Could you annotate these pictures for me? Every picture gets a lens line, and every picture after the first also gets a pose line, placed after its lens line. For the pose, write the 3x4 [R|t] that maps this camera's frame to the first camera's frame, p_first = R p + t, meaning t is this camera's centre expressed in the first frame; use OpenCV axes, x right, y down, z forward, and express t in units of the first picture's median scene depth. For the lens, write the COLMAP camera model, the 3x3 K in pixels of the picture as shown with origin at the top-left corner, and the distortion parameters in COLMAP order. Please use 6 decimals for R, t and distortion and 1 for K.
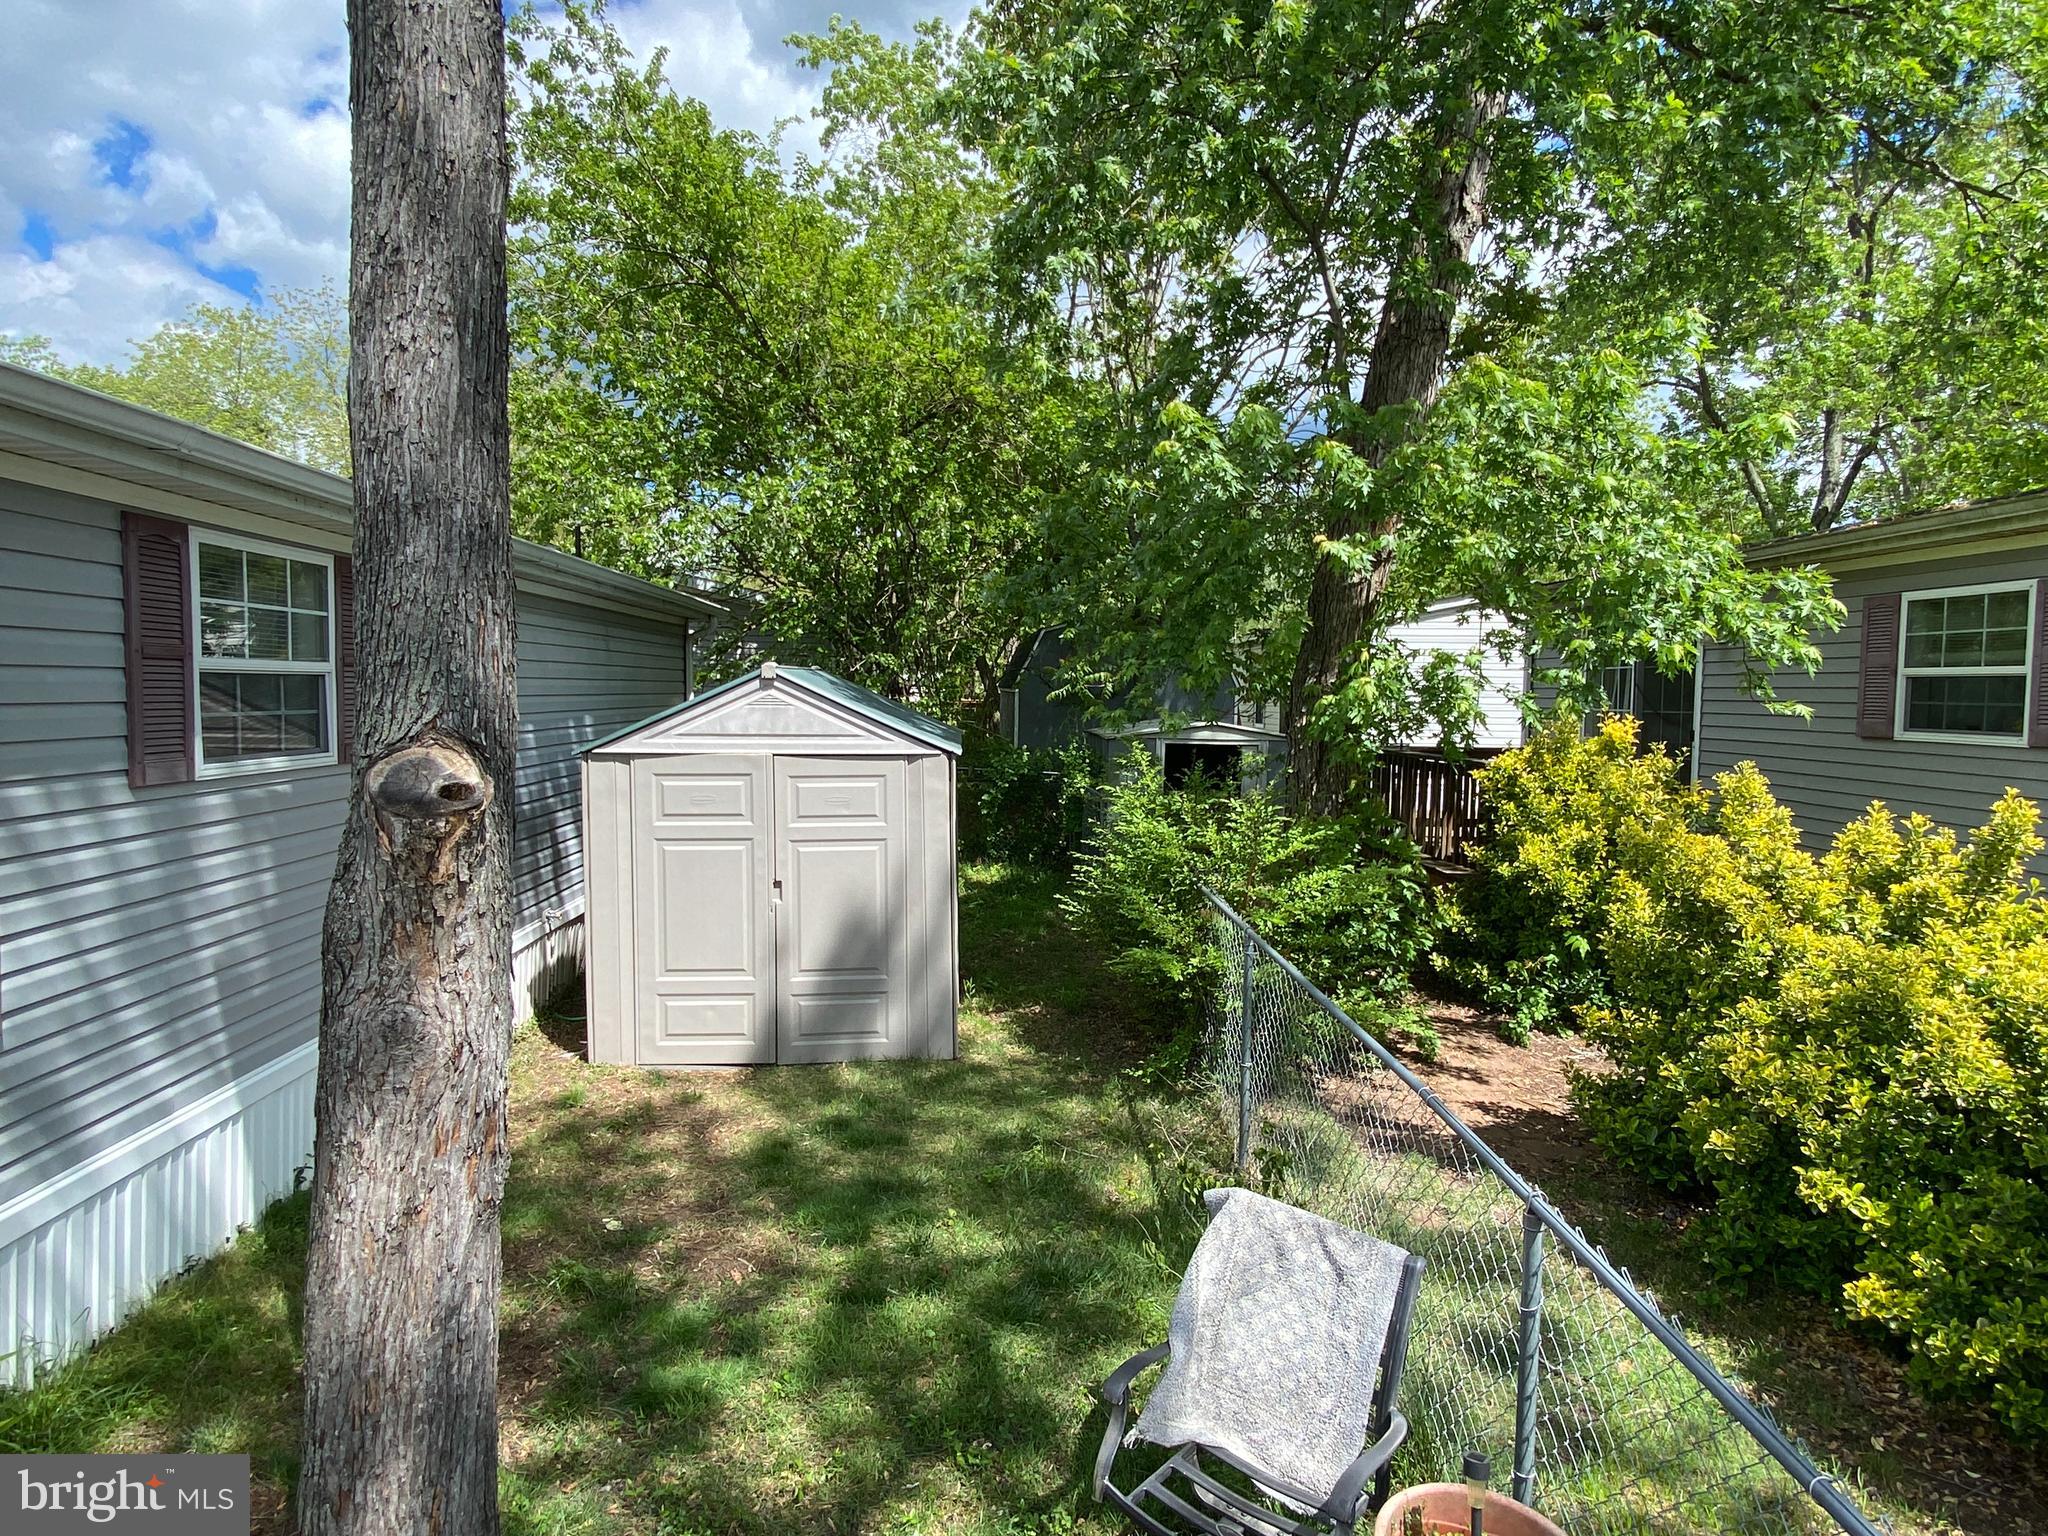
lens RADIAL K [[1107.3, 0, 1025.9], [0, 1107.3, 761.7], [0, 0, 1]] dist [0.004628, 0.000296]
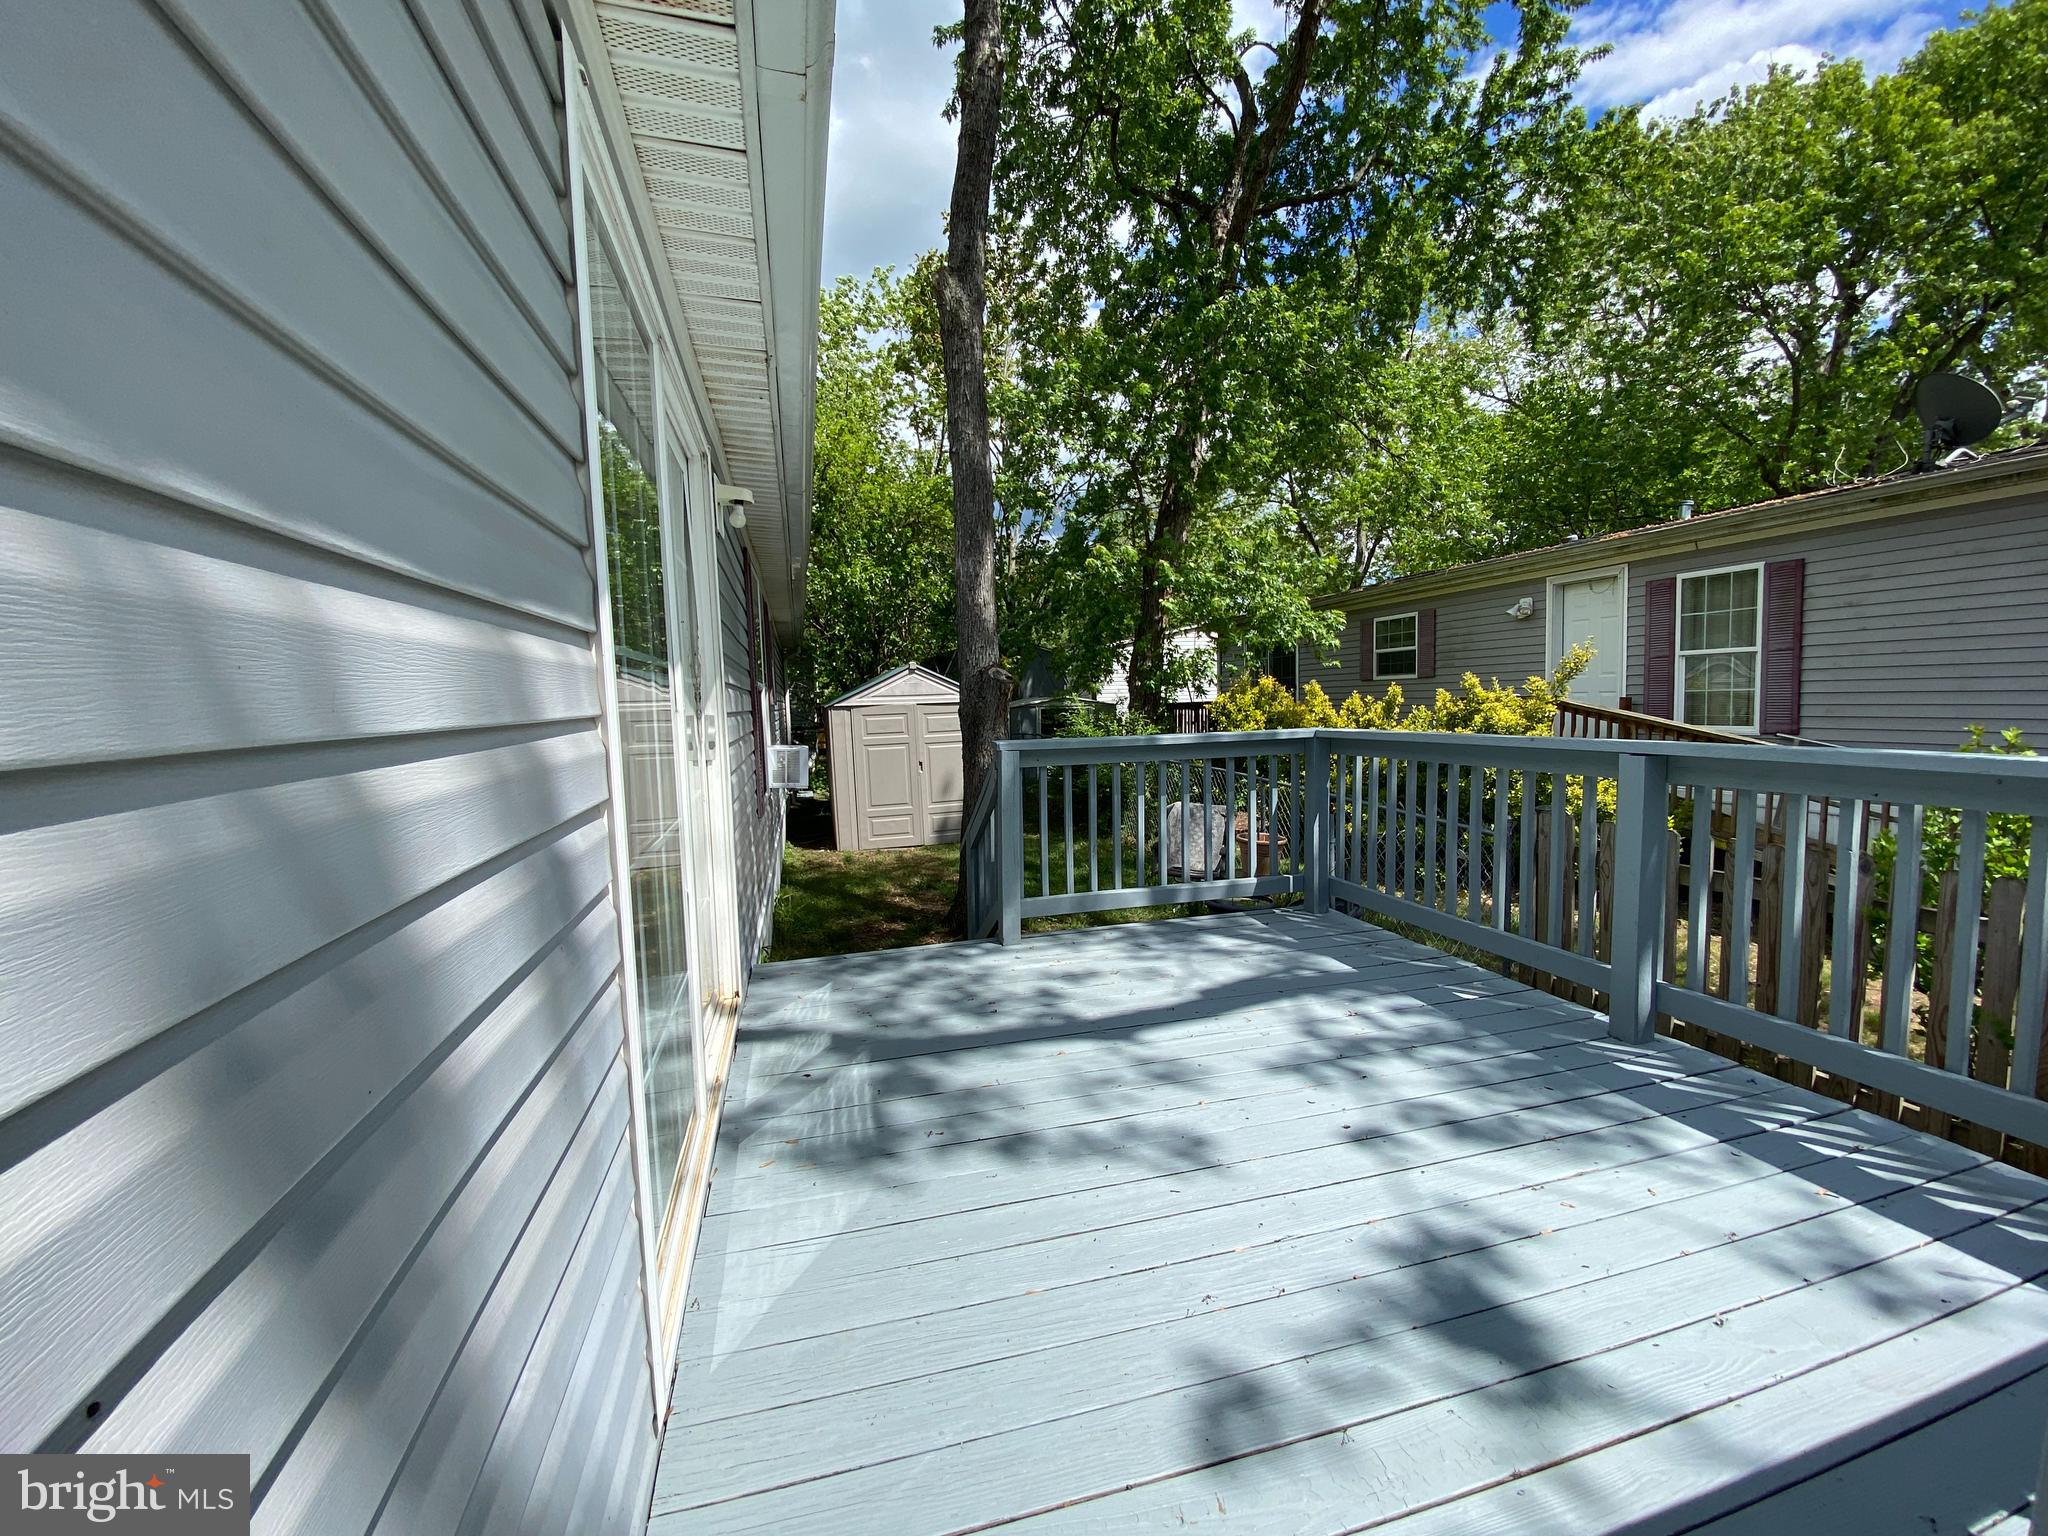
lens RADIAL K [[799.4, 0, 1032.4], [0, 799.4, 781.4], [0, 0, 1]] dist [0.001164, -0.004572]
pose [[0.973998, -0.067899, 0.216140, -0.357238], [0.061242, 0.997424, 0.037359, 0.101502], [-0.218120, -0.023150, 0.975647, -0.591517]]
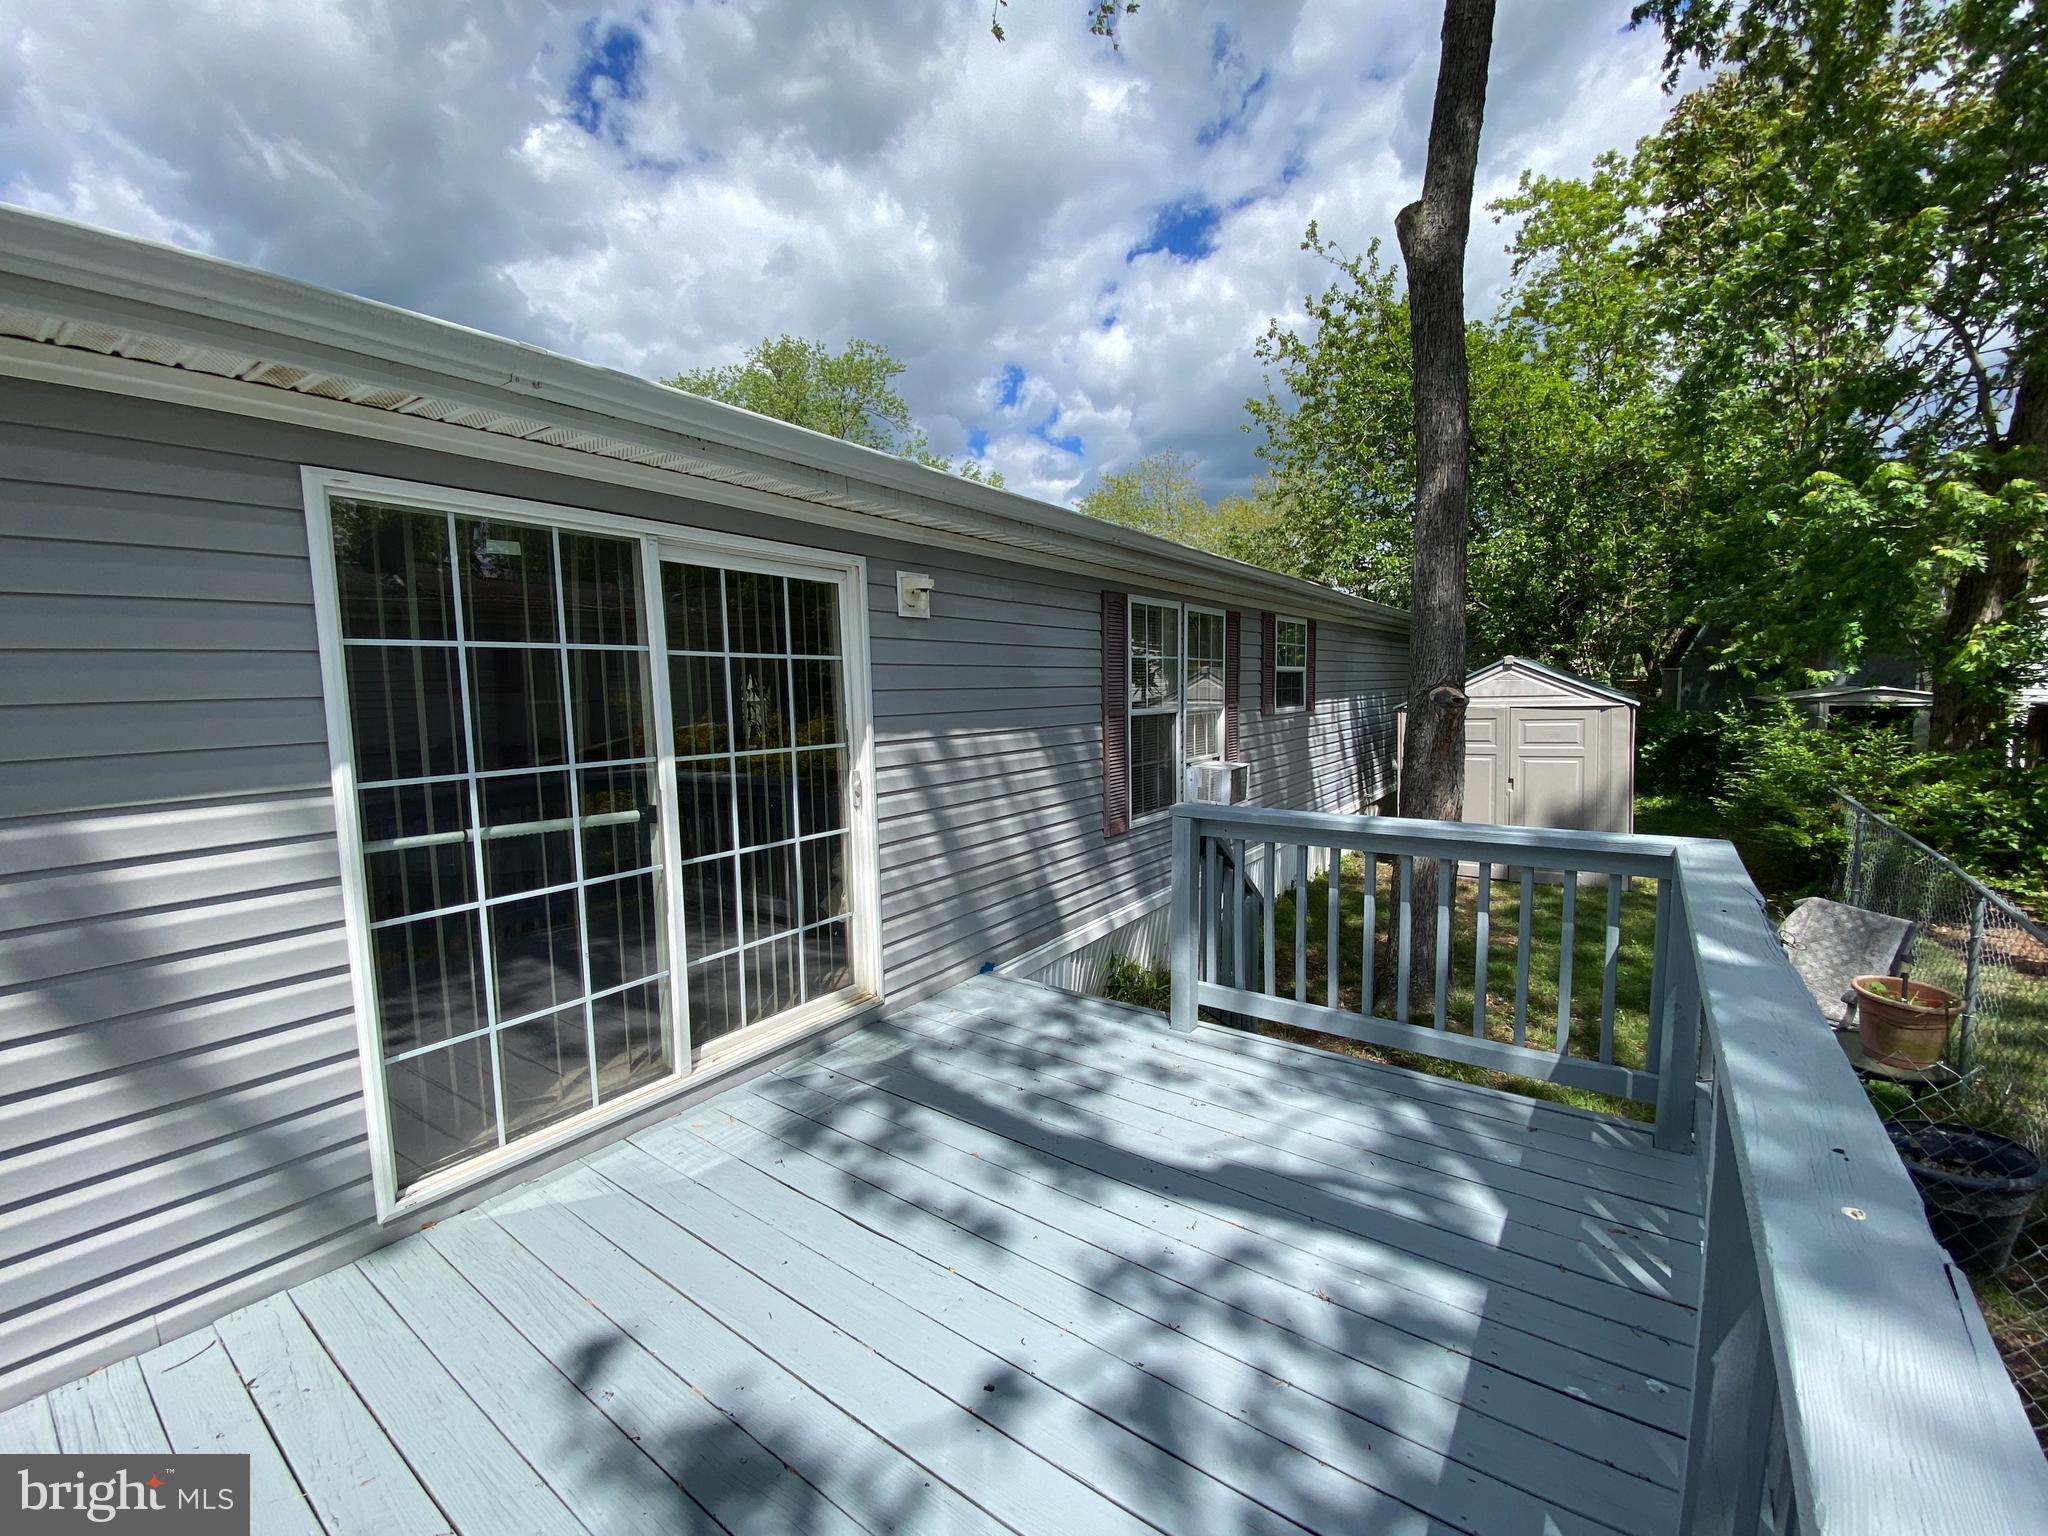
lens RADIAL K [[814.8, 0, 1027.5], [0, 814.8, 767.2], [0, 0, 1]] dist [0.001182, -0.012311]
pose [[0.776646, 0.026990, -0.629359, -0.003414], [-0.005976, 0.999352, 0.035481, 0.048183], [0.629909, -0.023795, 0.776304, -0.518868]]
